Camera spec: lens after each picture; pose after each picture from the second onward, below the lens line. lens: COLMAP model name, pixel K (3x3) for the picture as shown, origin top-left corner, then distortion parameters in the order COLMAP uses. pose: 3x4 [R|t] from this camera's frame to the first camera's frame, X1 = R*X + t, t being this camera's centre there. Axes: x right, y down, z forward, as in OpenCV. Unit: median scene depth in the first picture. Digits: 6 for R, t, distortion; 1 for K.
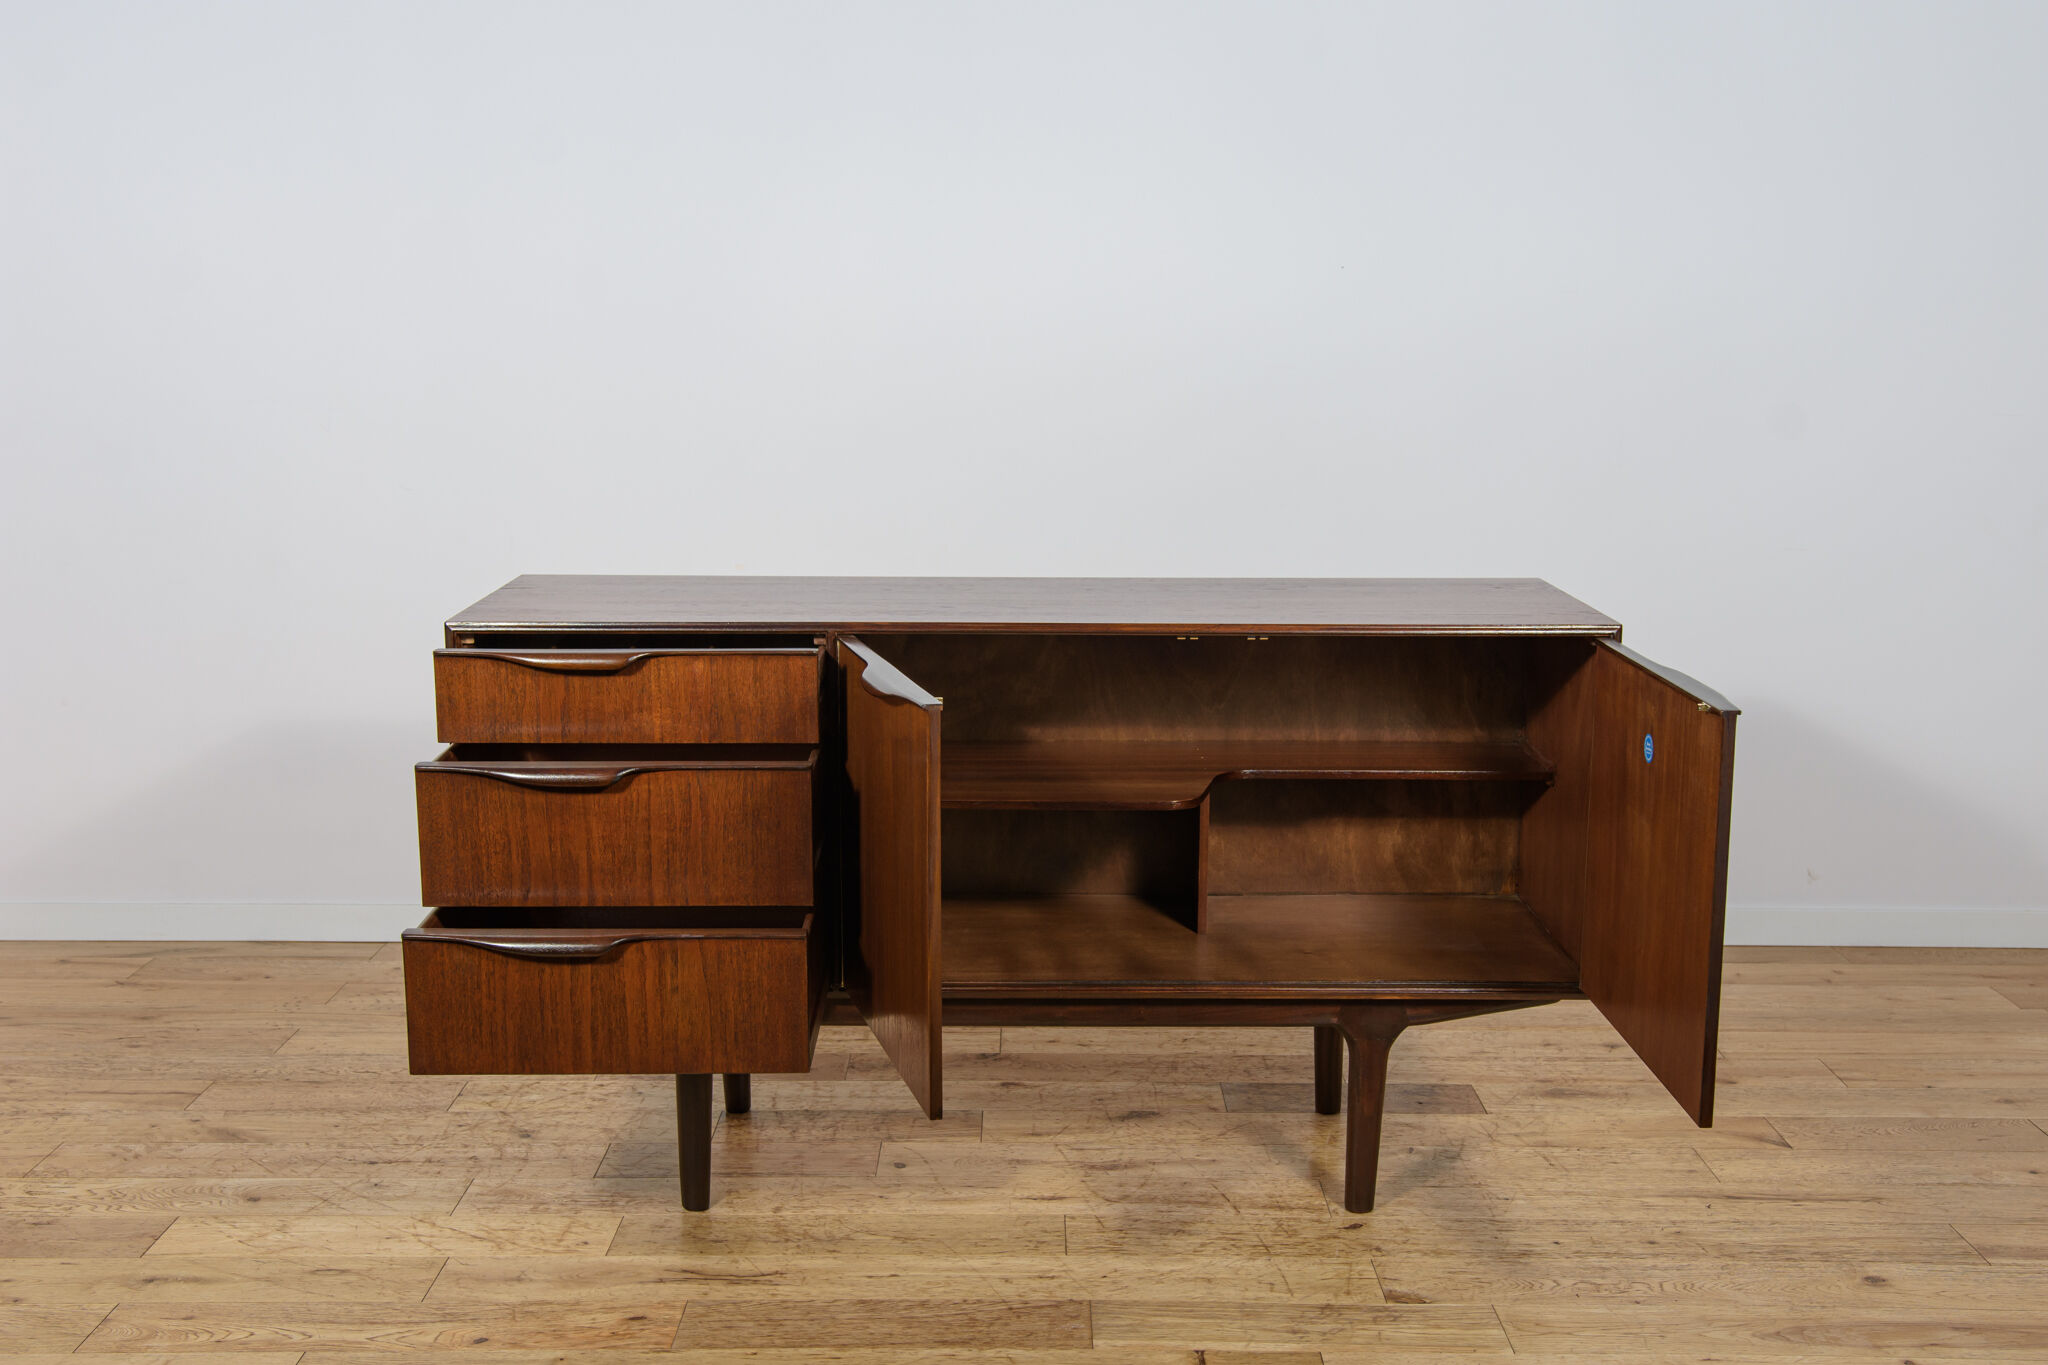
lens RADIAL K [[2154.8, 0, 1033.5], [0, 2154.8, 692.0], [0, 0, 1]] dist [-0.007257, 0.086435]
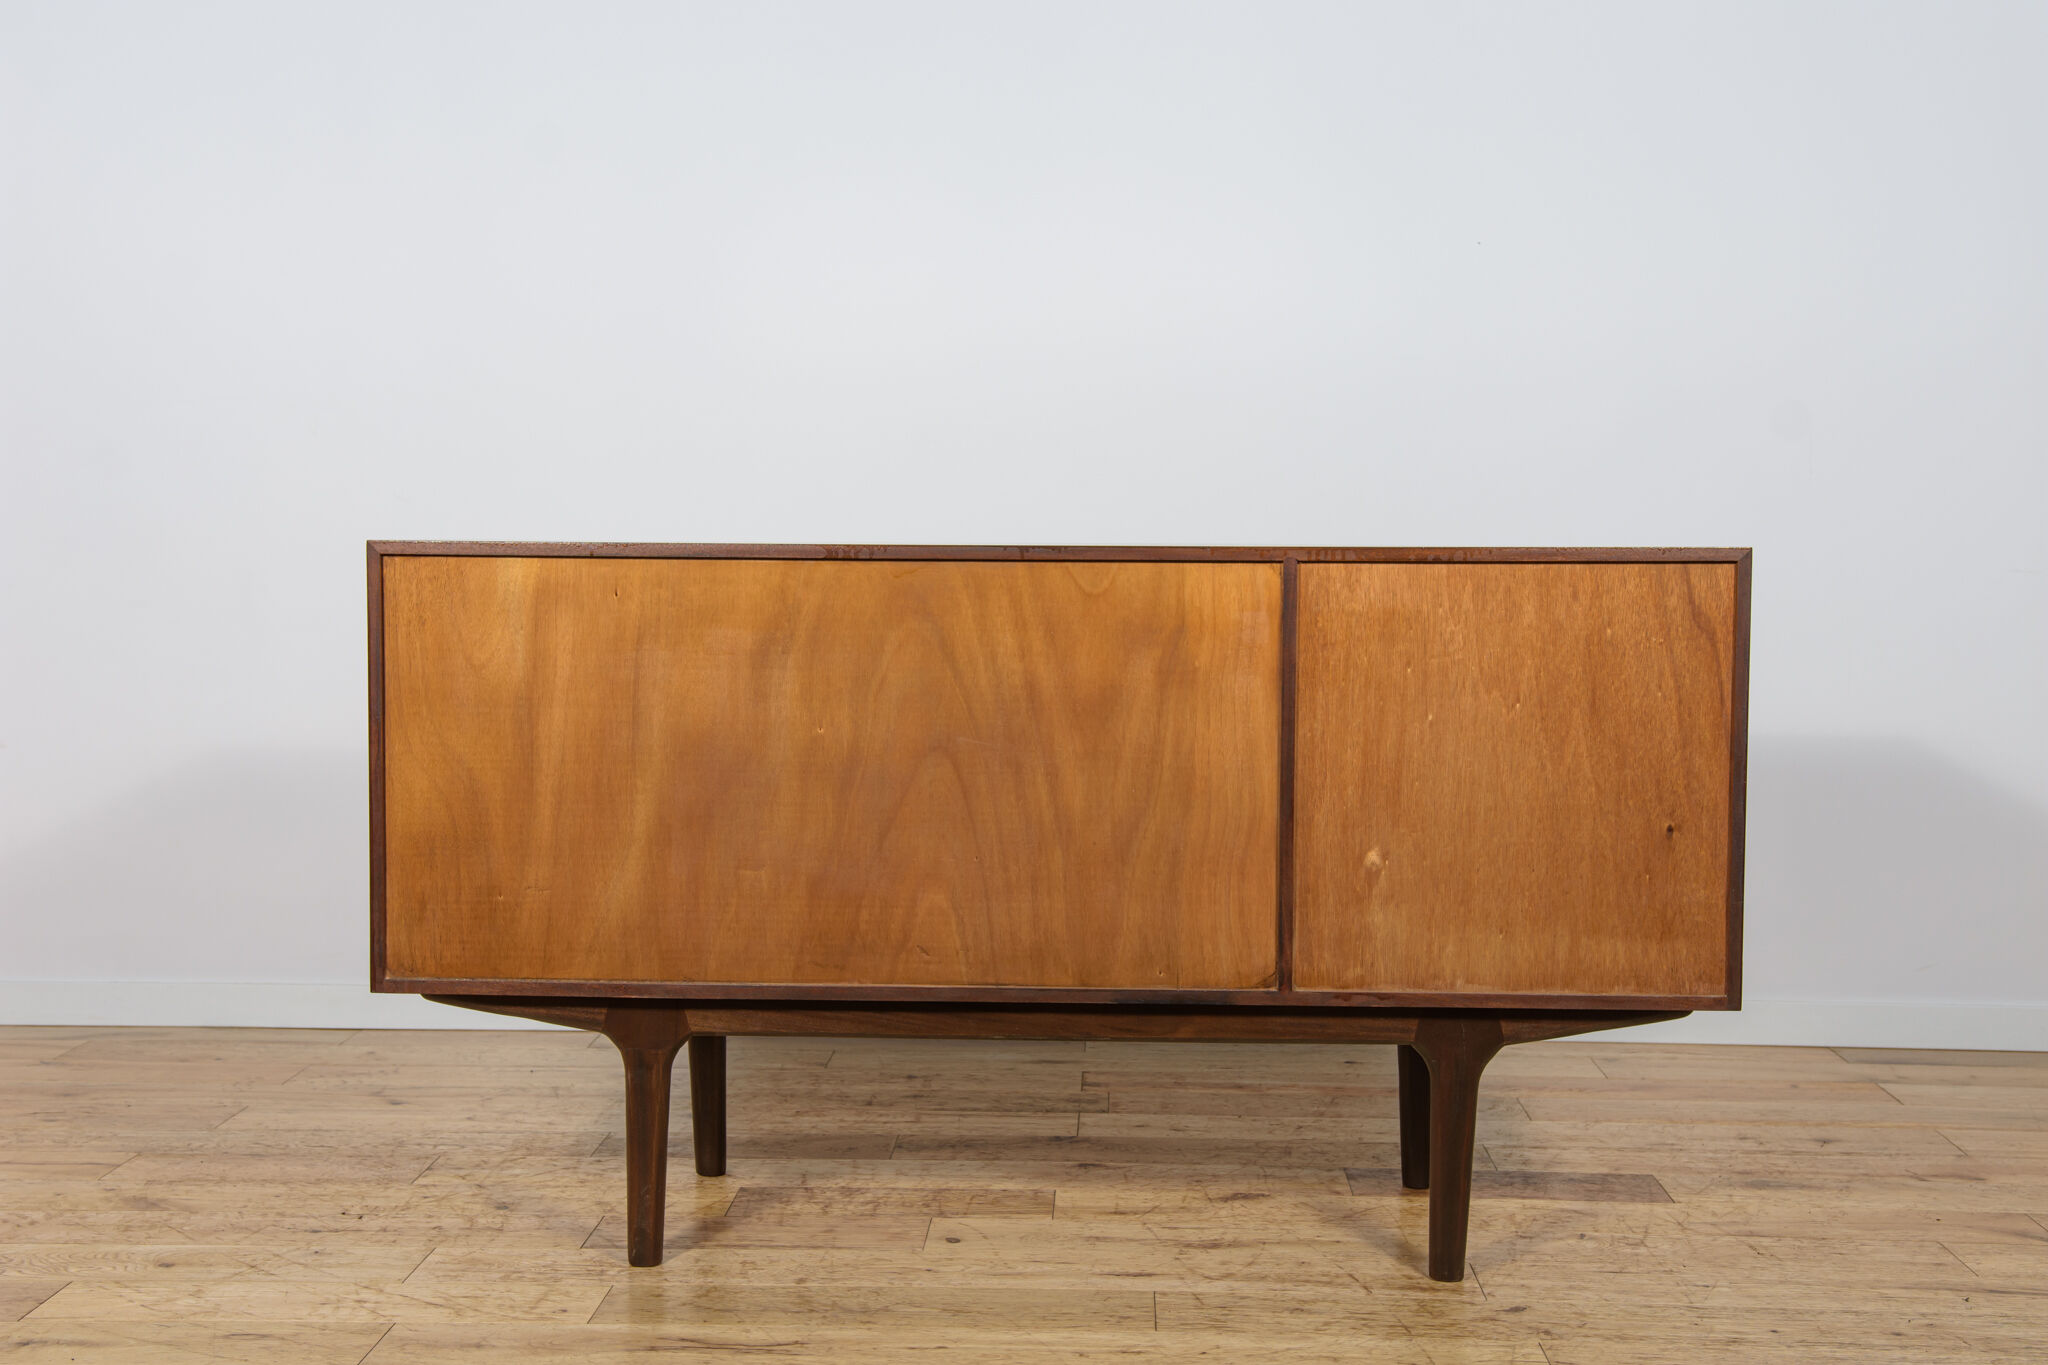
lens RADIAL K [[2354.6, 0, 1032.8], [0, 2354.6, 681.2], [0, 0, 1]] dist [0.016444, 0.123007]
pose [[0.999233, 0.003692, -0.038987, 0.002401], [-0.007733, 0.994544, -0.104034, 0.100054], [0.038390, 0.104256, 0.993809, 0.087335]]
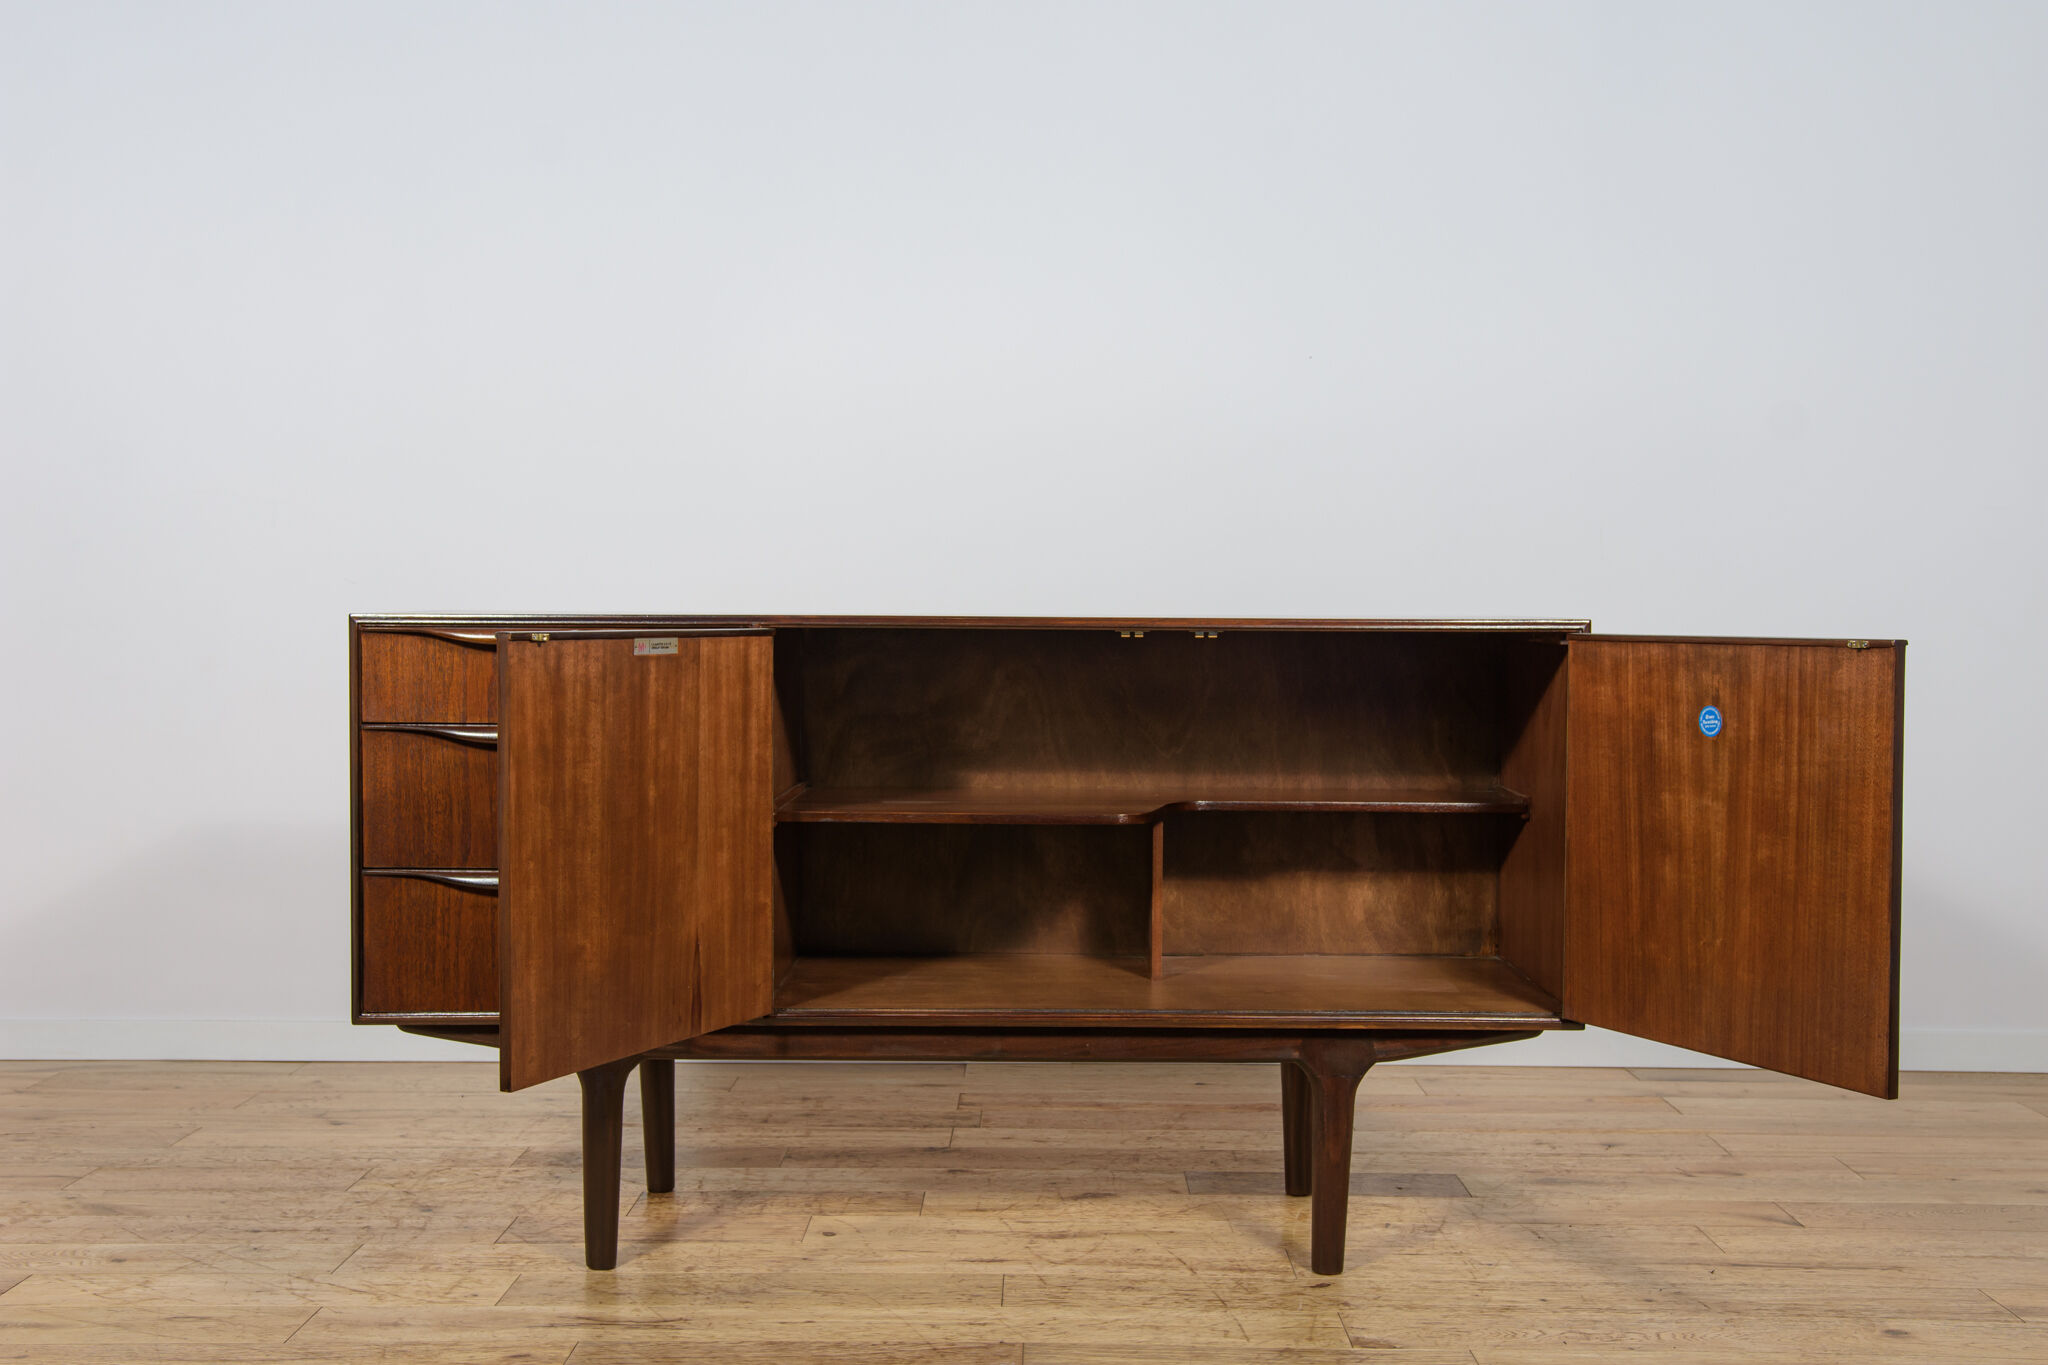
lens RADIAL K [[2165.1, 0, 1033.5], [0, 2165.1, 690.3], [0, 0, 1]] dist [-0.004659, 0.095069]
pose [[0.999973, 0.001200, -0.007228, 0.031094], [-0.002199, 0.990177, -0.139806, 0.117483], [0.006989, 0.139818, 0.990153, 0.053440]]
